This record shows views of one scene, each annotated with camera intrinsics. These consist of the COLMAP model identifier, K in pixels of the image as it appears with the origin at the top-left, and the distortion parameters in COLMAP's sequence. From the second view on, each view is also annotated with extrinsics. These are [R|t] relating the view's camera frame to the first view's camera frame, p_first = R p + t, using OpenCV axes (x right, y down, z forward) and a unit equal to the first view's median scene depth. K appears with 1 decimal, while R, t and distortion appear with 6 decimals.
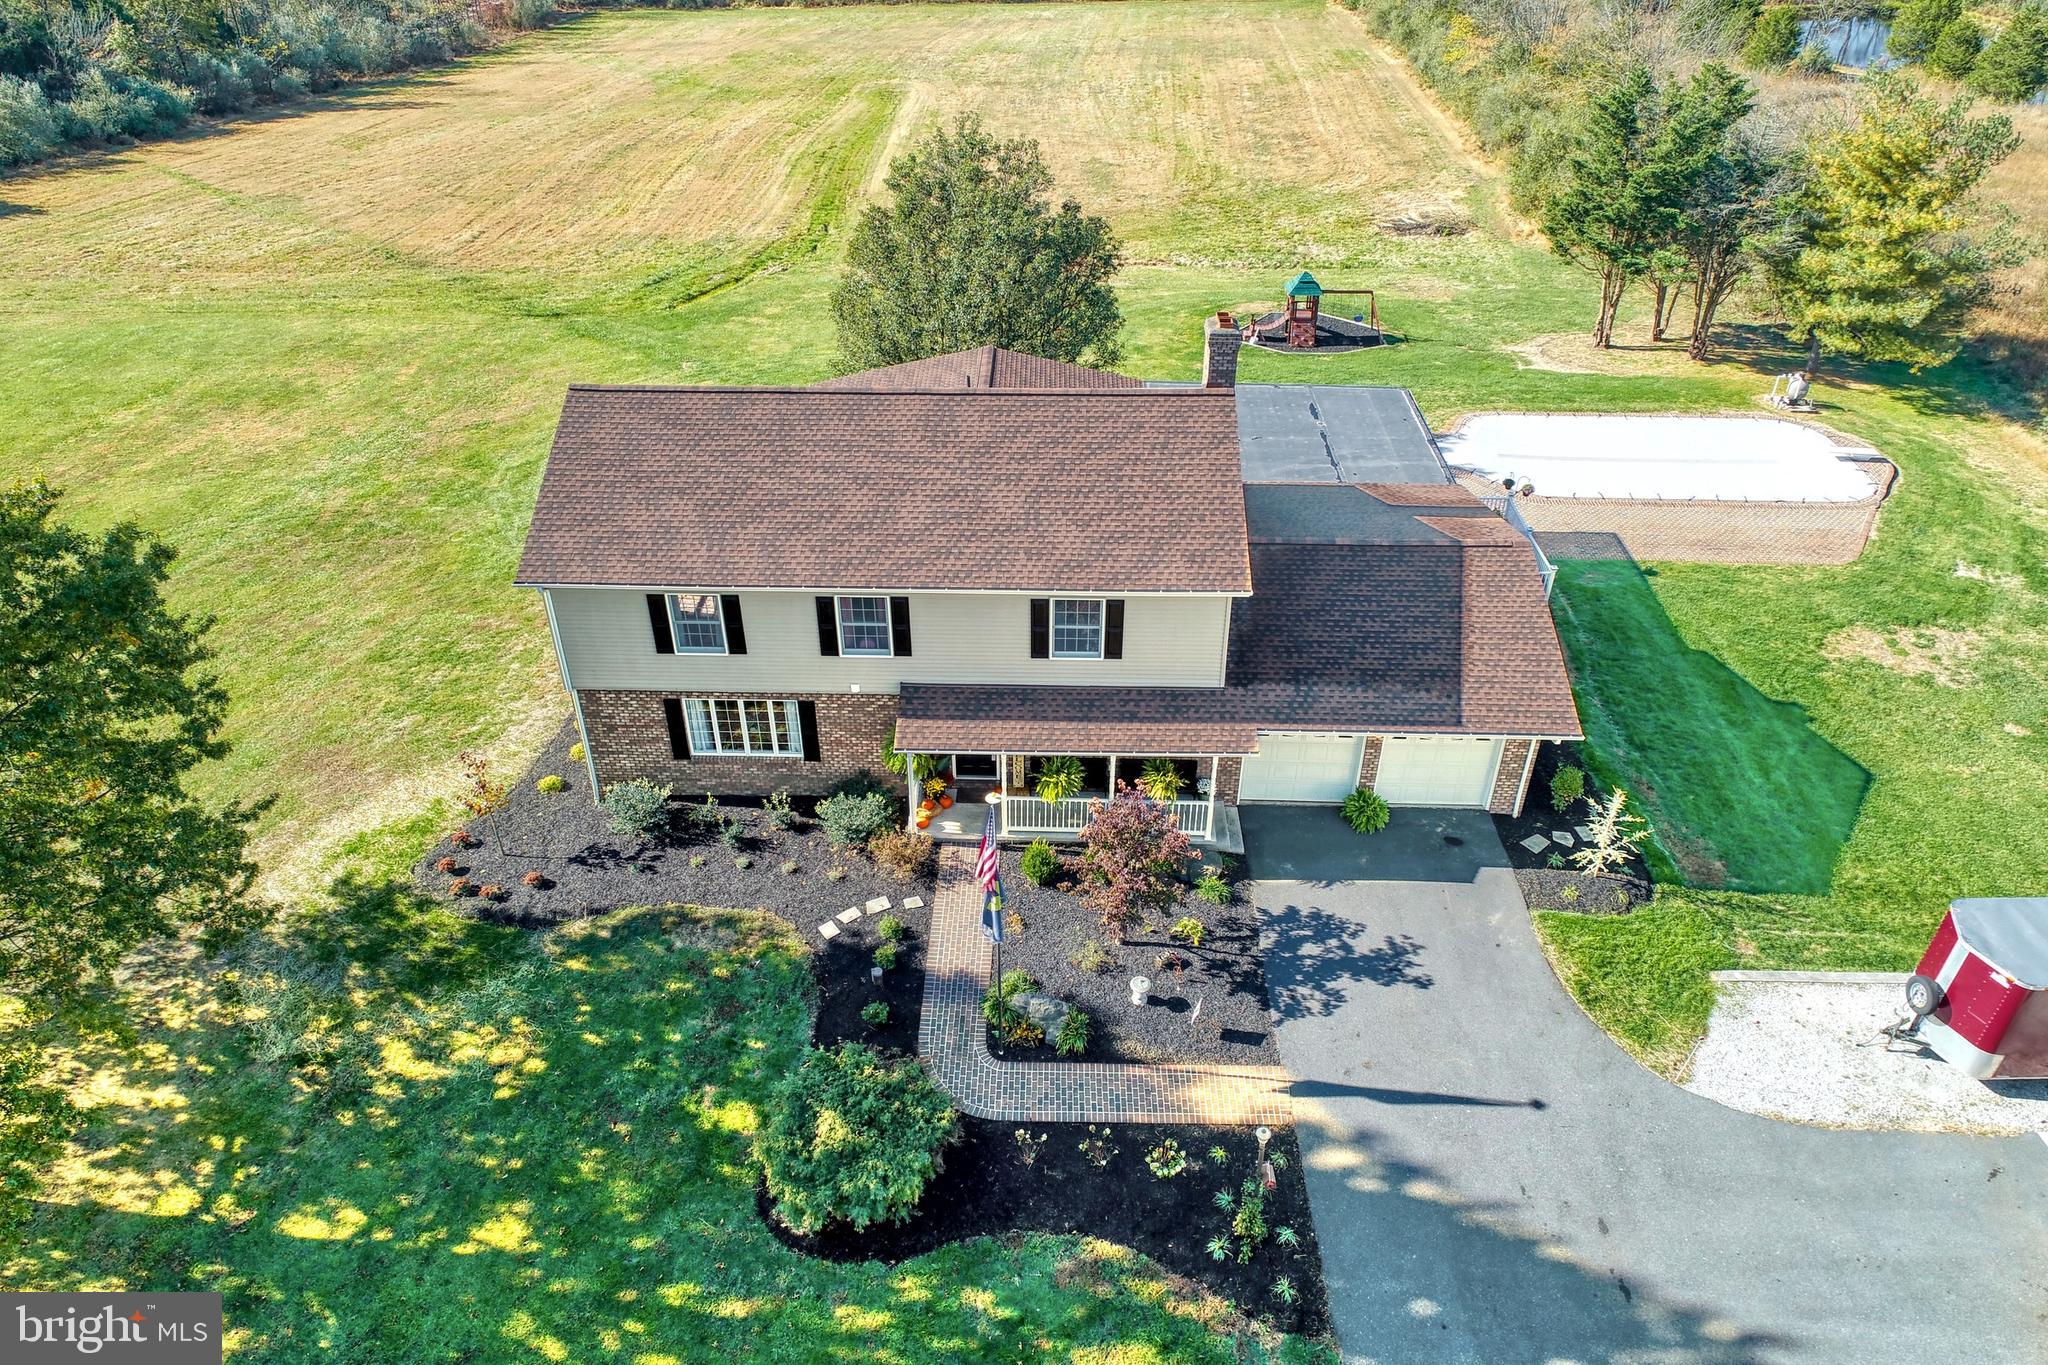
lens RADIAL K [[1363.6, 0, 1024.0], [0, 1363.6, 682.5], [0, 0, 1]] dist [-0.002725, 0.000933]
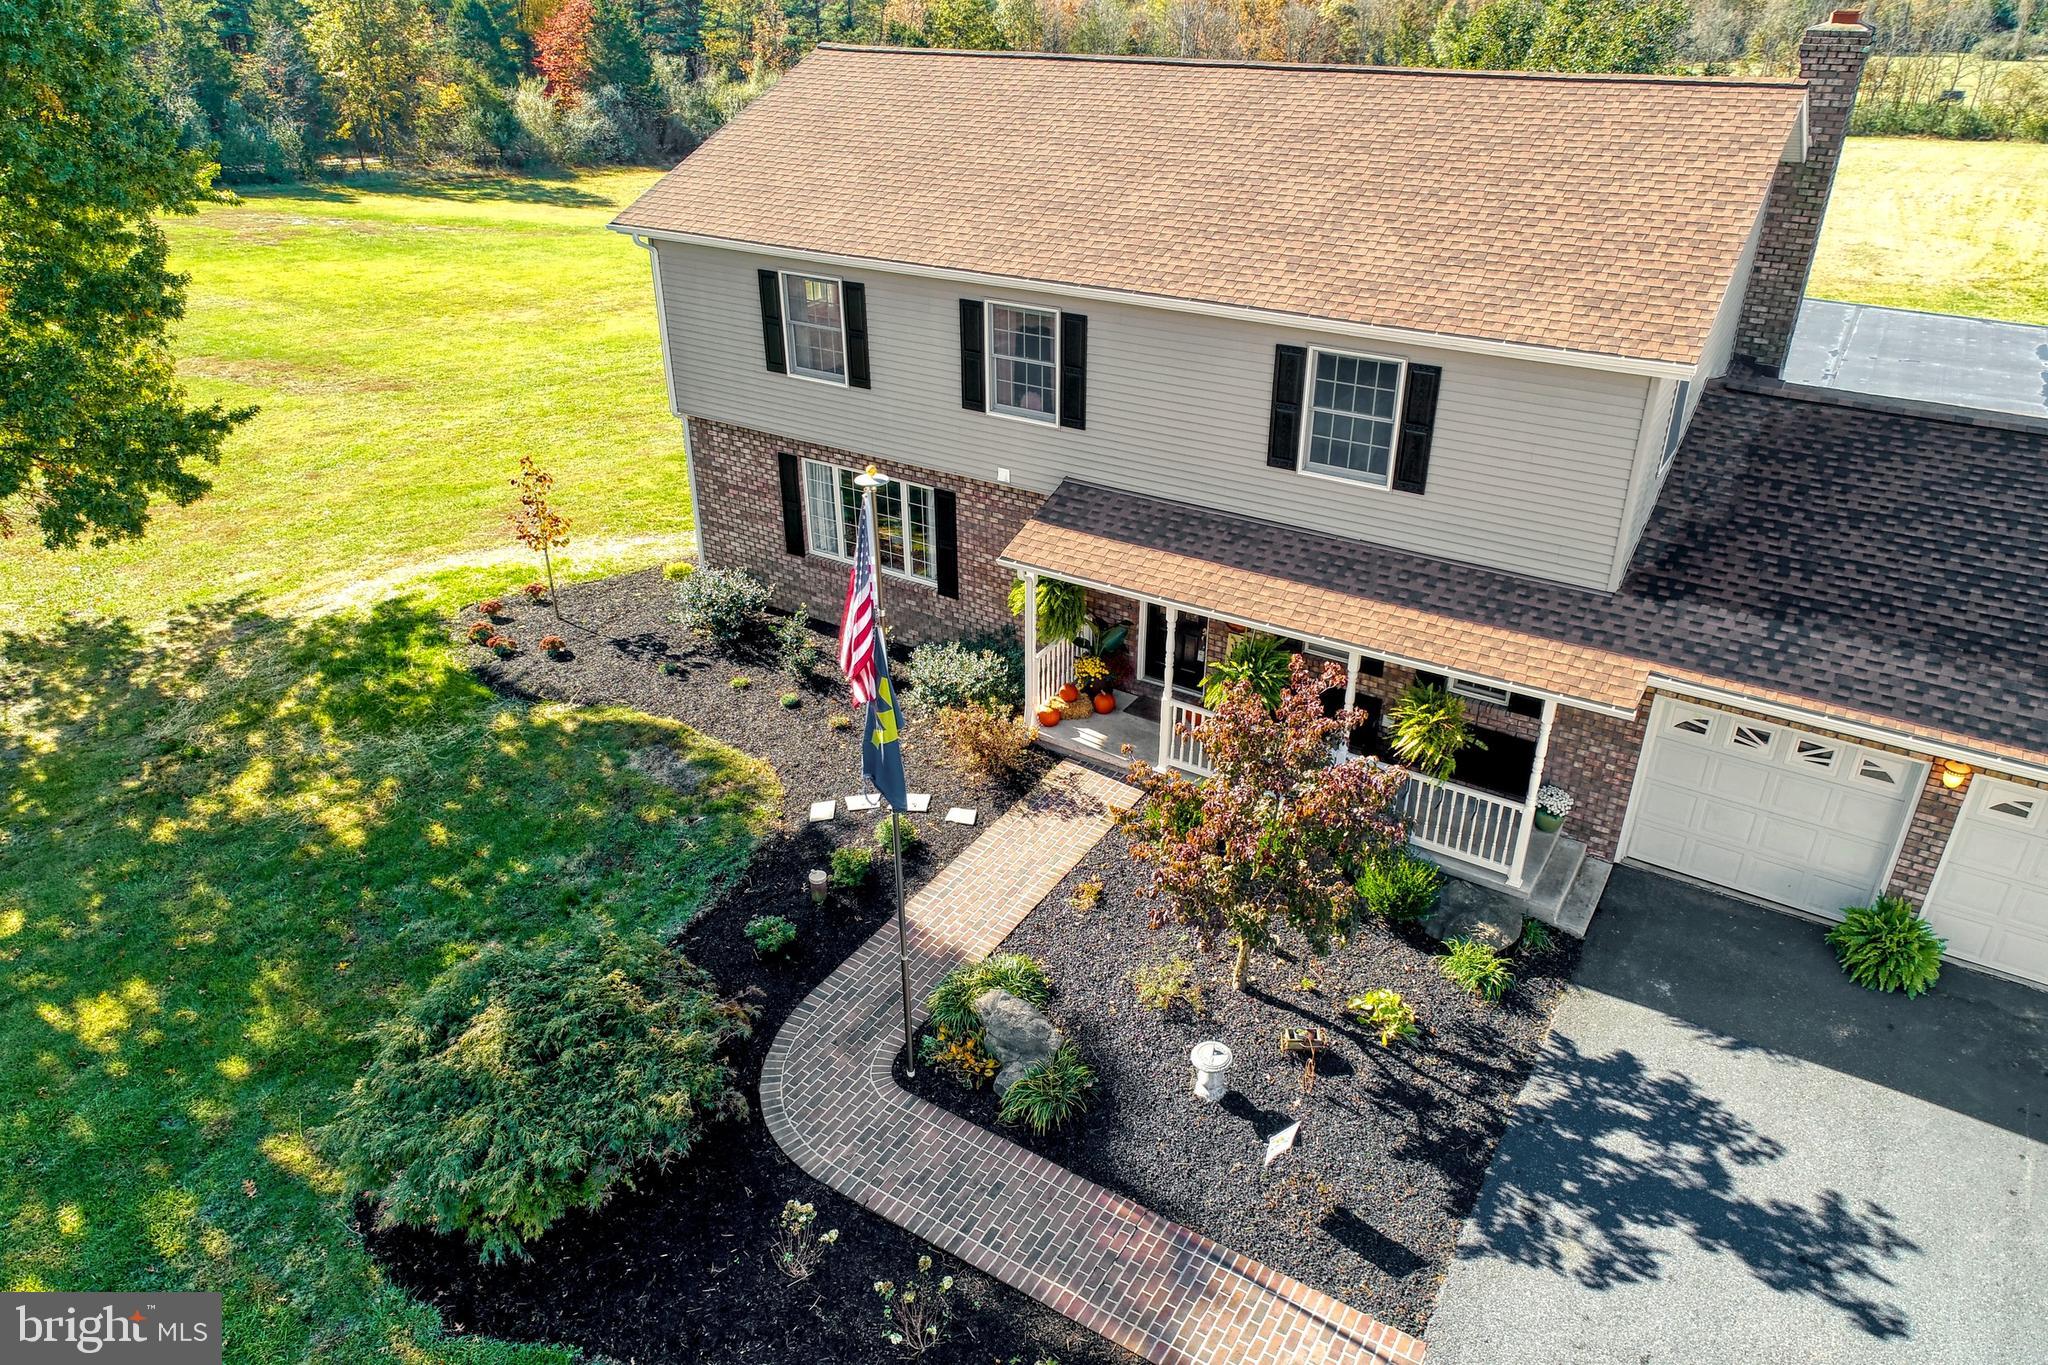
lens RADIAL K [[1363.6, 0, 1024.0], [0, 1363.6, 682.5], [0, 0, 1]] dist [-0.002725, 0.000933]
pose [[0.857723, 0.244959, -0.452003, 0.200550], [-0.294516, 0.954747, -0.041457, 0.123930], [0.421393, 0.168681, 0.891053, 0.475435]]
